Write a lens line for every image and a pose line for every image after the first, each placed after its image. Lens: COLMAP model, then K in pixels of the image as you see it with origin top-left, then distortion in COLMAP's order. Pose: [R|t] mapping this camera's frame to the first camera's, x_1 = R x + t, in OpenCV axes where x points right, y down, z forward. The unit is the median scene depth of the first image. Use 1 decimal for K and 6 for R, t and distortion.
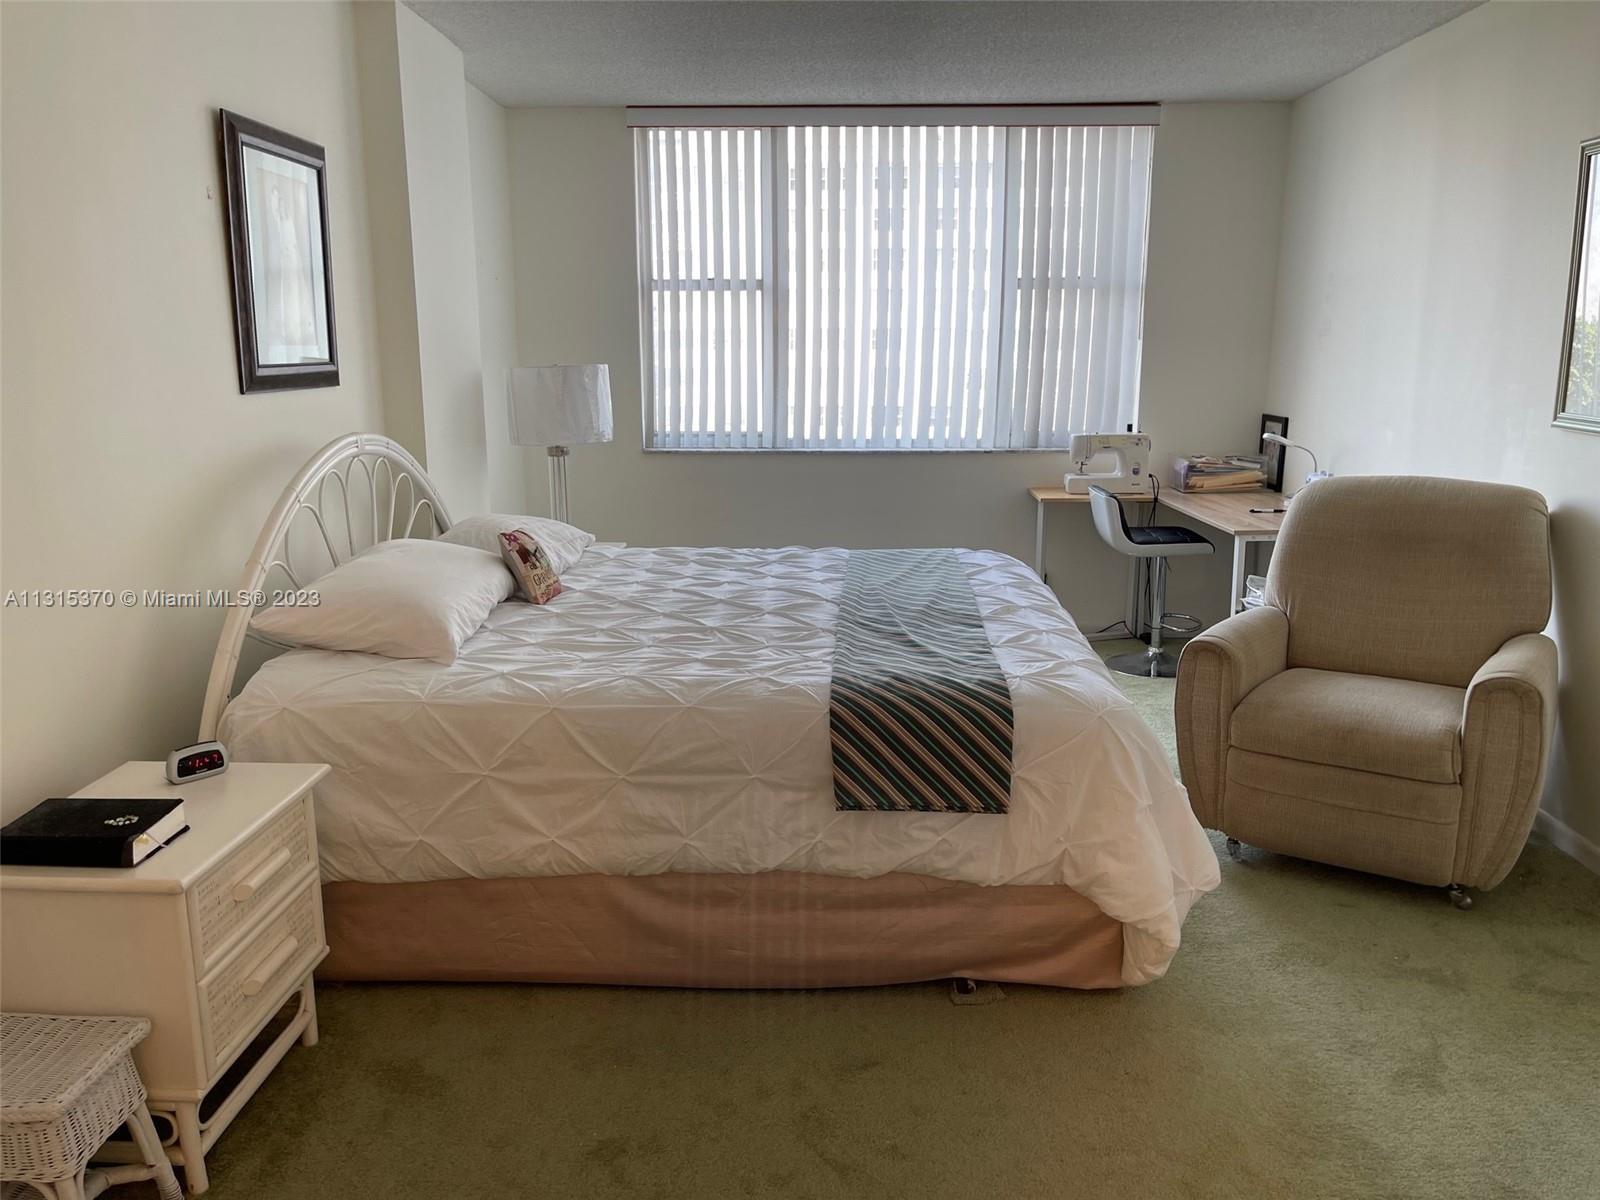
lens RADIAL K [[1209.7, 0, 804.3], [0, 1209.7, 606.8], [0, 0, 1]] dist [0.064648, -0.078193]
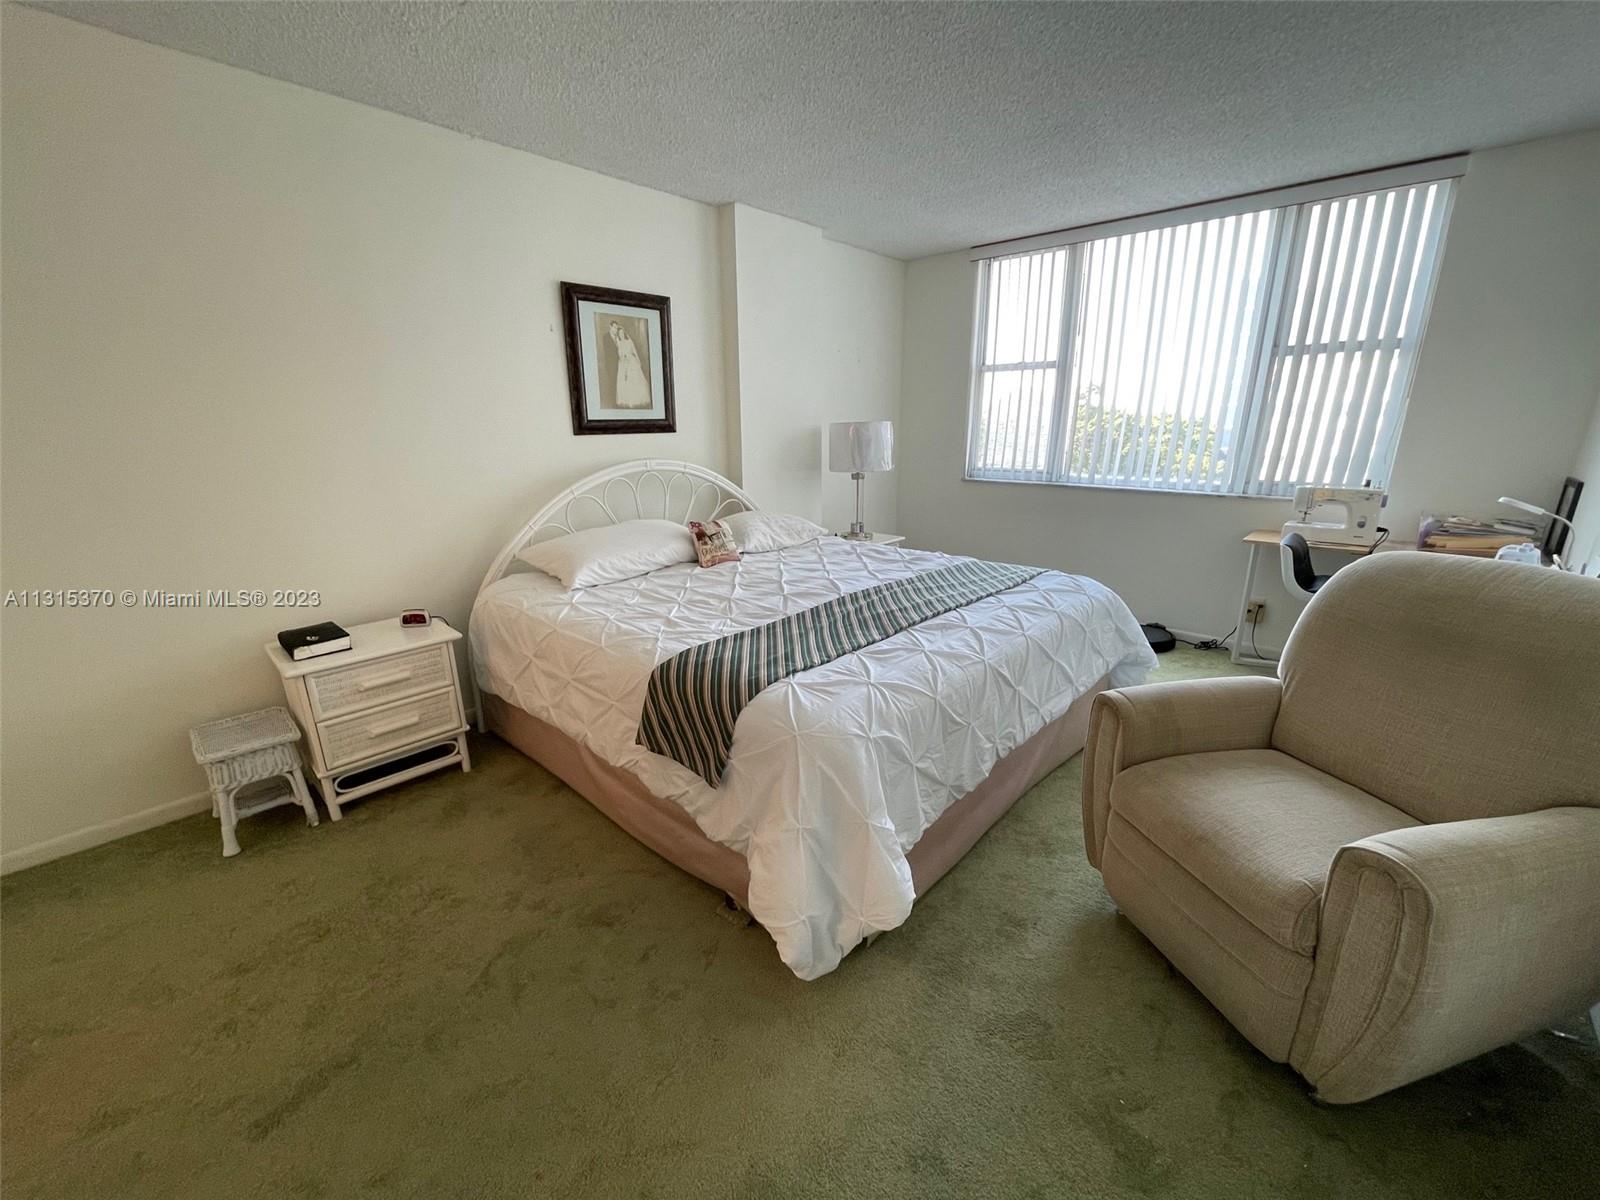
lens RADIAL K [[644.2, 0, 795.8], [0, 644.2, 606.4], [0, 0, 1]] dist [-0.002742, 0.000387]
pose [[0.751416, 0.180976, -0.634525, 0.520471], [-0.132878, 0.983453, 0.123138, -0.086323], [0.646311, -0.008214, 0.763030, 0.482514]]
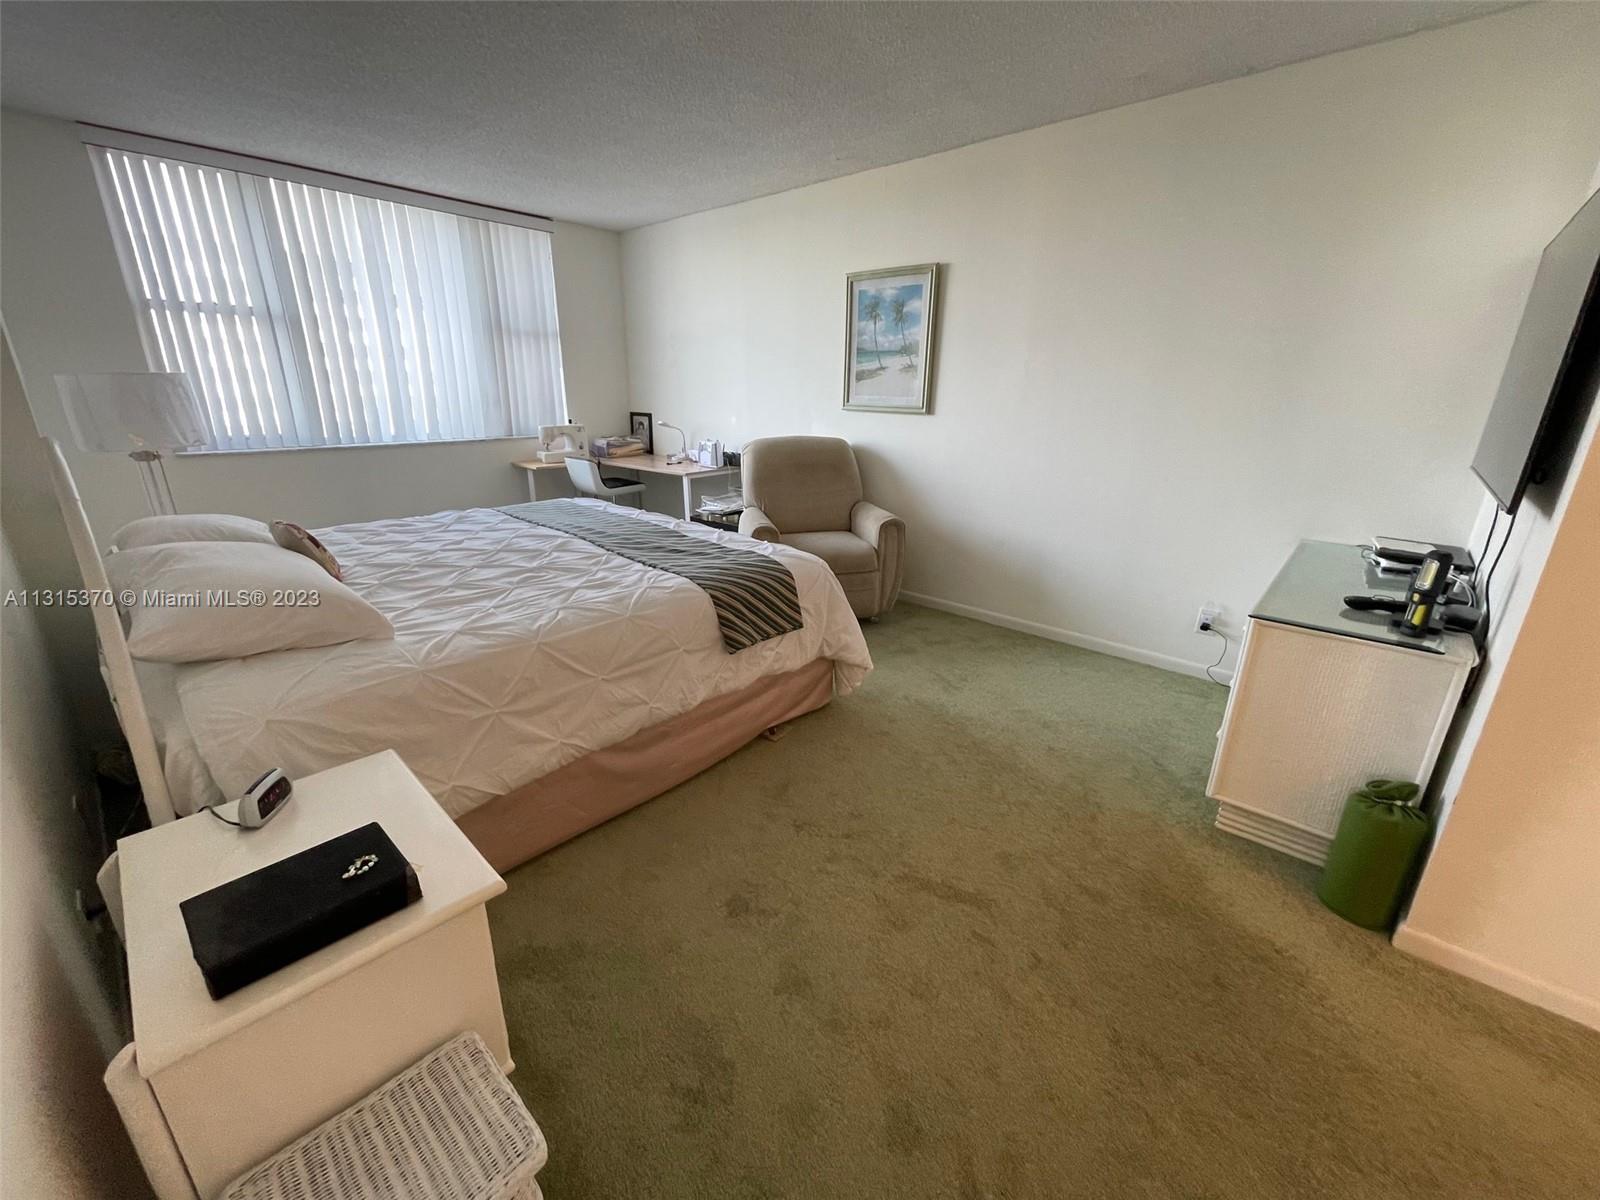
lens RADIAL K [[644.2, 0, 800.3], [0, 644.2, 603.1], [0, 0, 1]] dist [-0.002742, 0.000387]
pose [[0.651581, -0.232816, 0.721969, -0.443790], [0.146773, 0.972446, 0.181124, -0.033474], [-0.744245, -0.012051, 0.667798, 0.314535]]
